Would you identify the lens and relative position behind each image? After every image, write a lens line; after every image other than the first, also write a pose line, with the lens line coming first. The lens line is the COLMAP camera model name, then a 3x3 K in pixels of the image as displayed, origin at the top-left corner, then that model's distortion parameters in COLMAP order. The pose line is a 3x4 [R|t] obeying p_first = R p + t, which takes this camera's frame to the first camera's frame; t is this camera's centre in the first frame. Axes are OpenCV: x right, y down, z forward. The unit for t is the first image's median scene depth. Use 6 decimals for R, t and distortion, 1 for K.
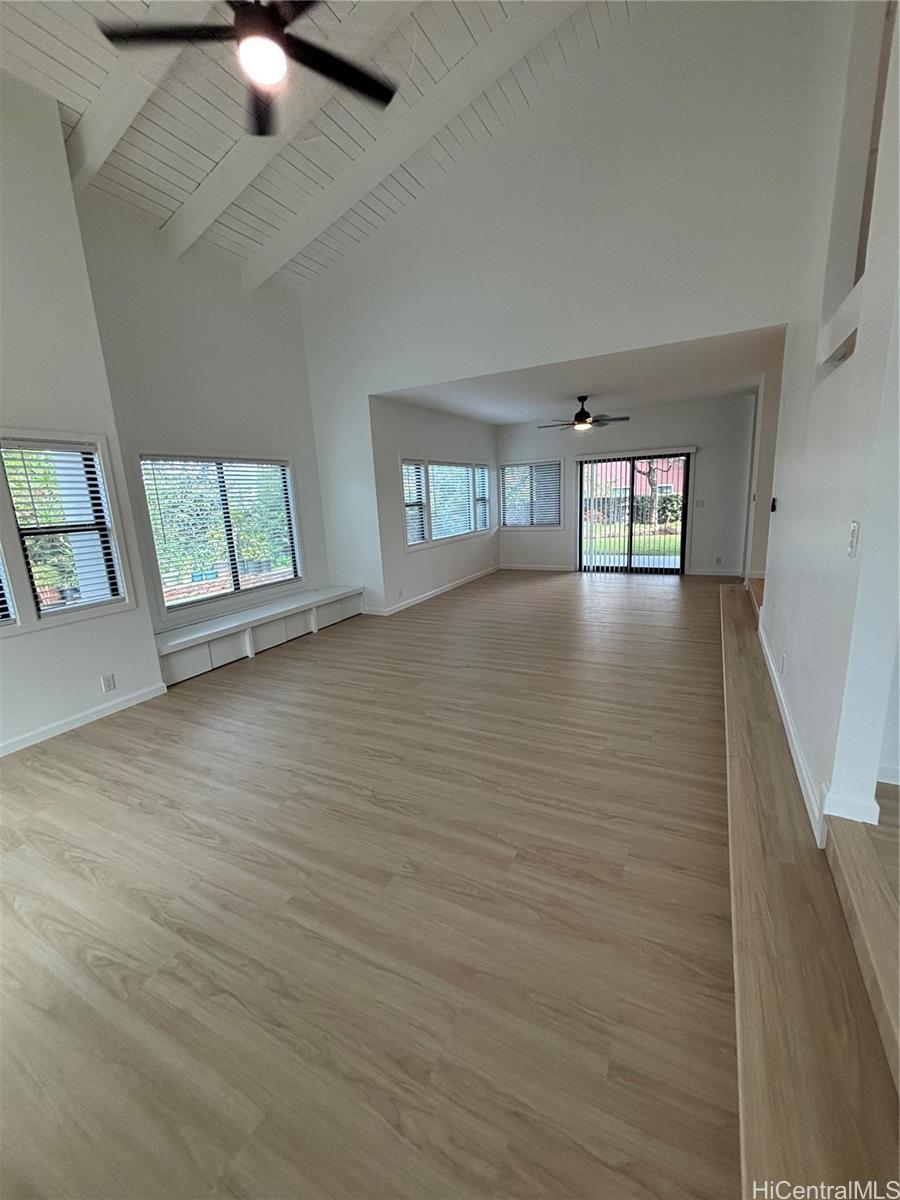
lens RADIAL K [[488.8, 0, 450.0], [0, 488.8, 600.0], [0, 0, 1]] dist [0.002298, 0.000615]
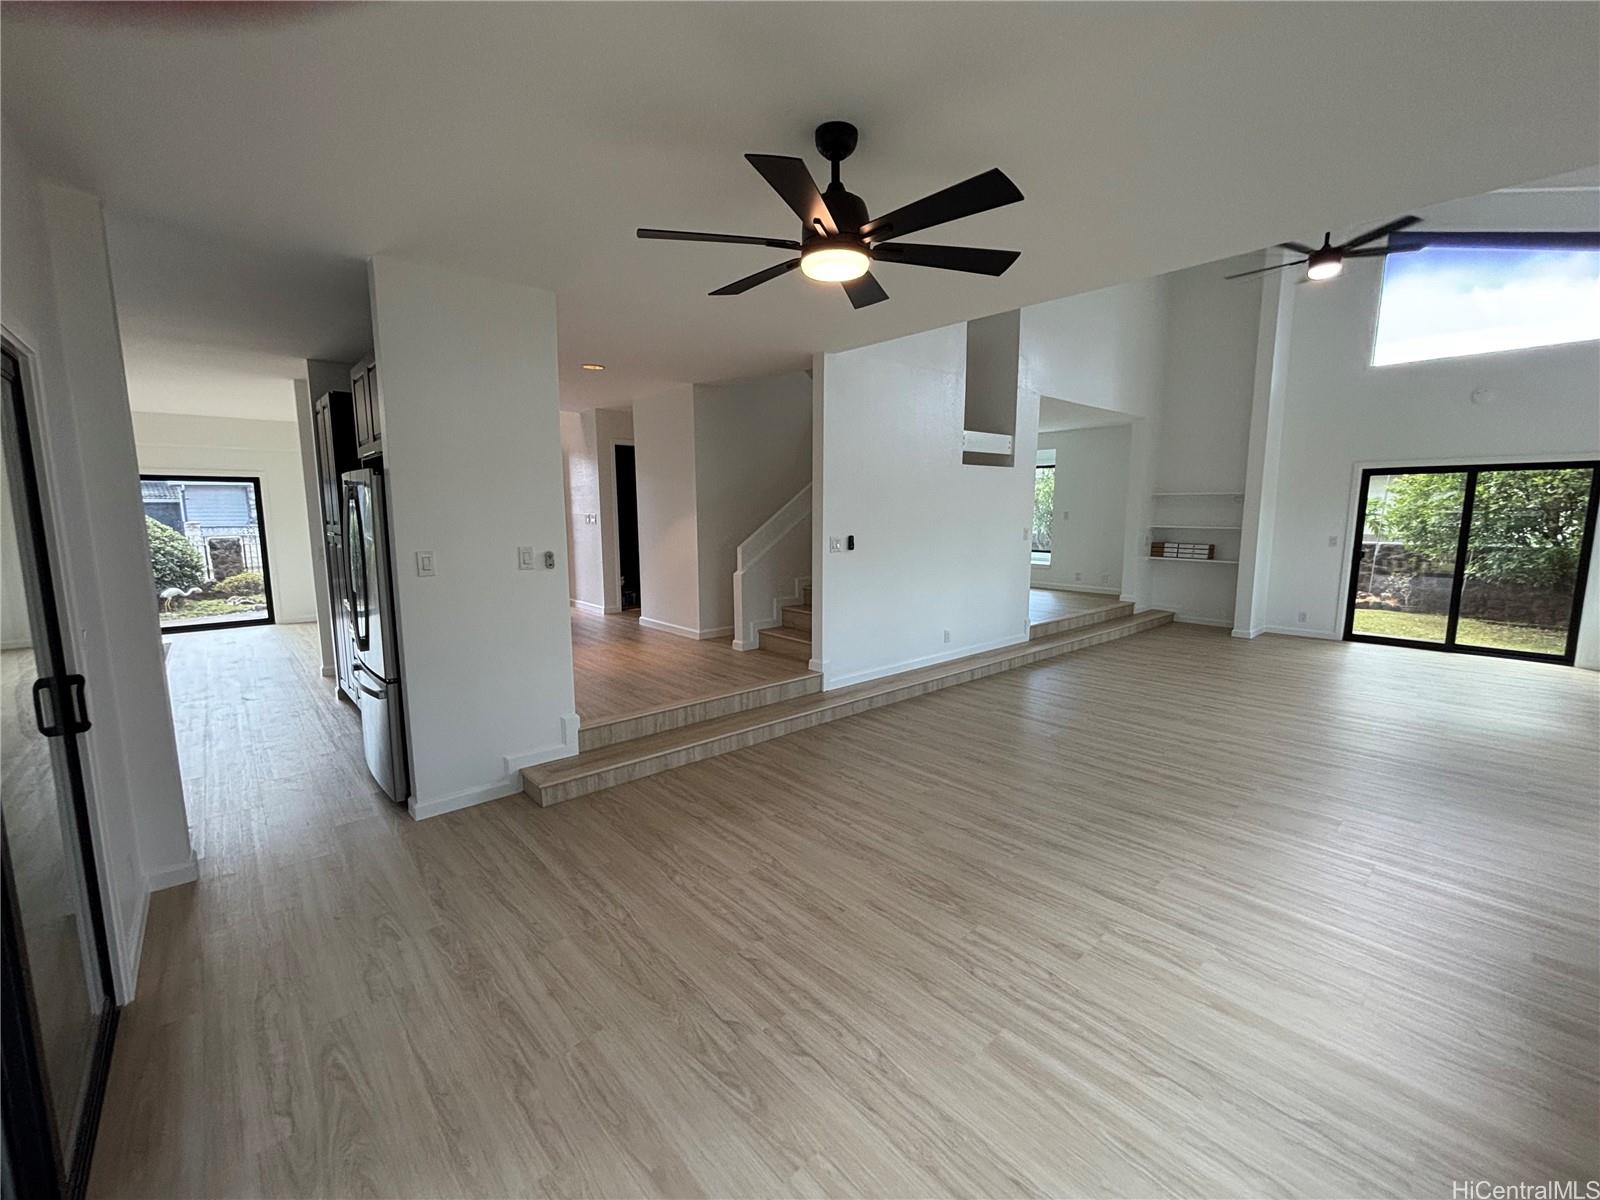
lens RADIAL K [[672.3, 0, 806.5], [0, 672.3, 596.4], [0, 0, 1]] dist [0.001871, -0.000004]
pose [[-0.935846, -0.004322, 0.352383, 0.244165], [0.115124, 0.941315, 0.317290, -0.447819], [-0.333075, 0.337502, -0.880428, 1.920557]]
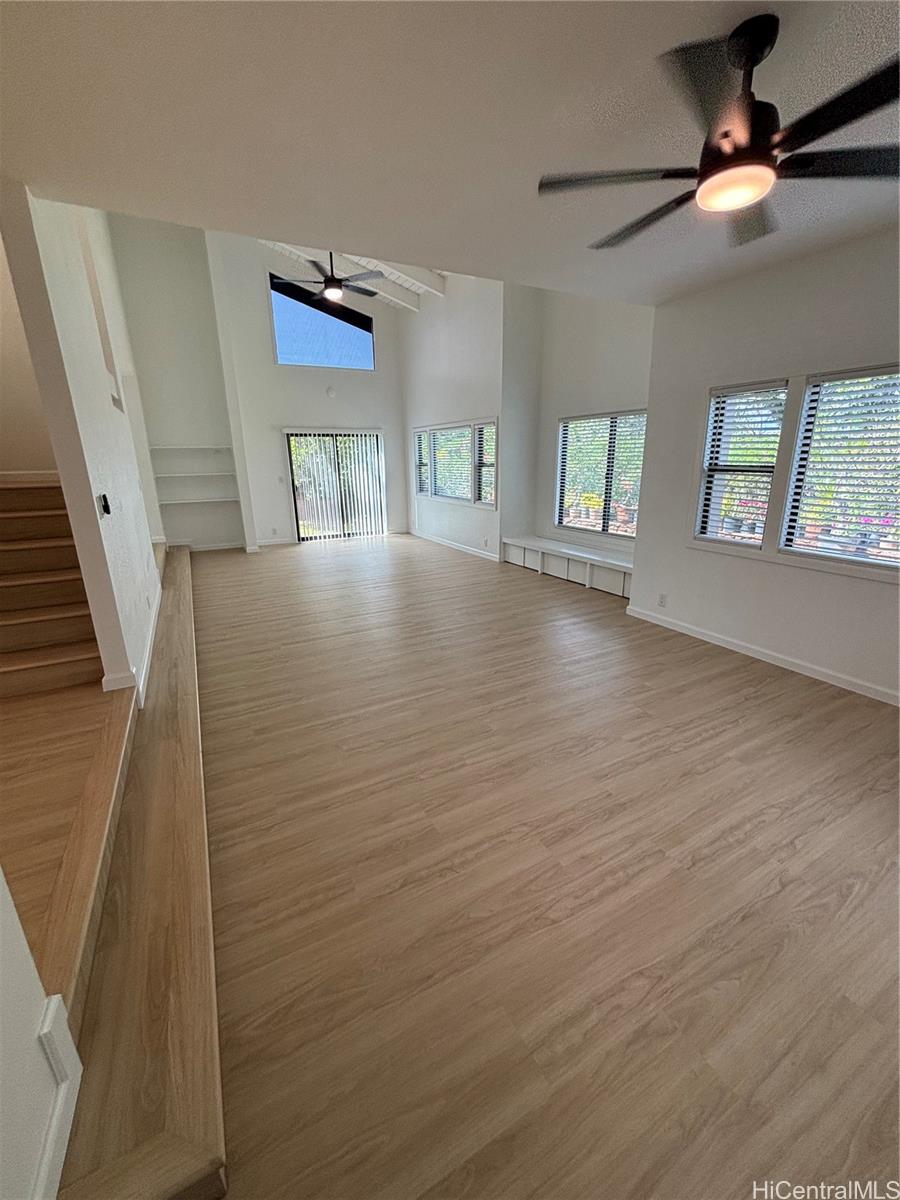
lens RADIAL K [[488.8, 0, 450.0], [0, 488.8, 600.0], [0, 0, 1]] dist [0.002298, 0.000615]
pose [[-0.559752, 0.283792, -0.778550, 0.834753], [-0.138582, 0.894238, 0.425598, -0.371395], [0.816990, 0.346122, -0.461223, 1.522645]]
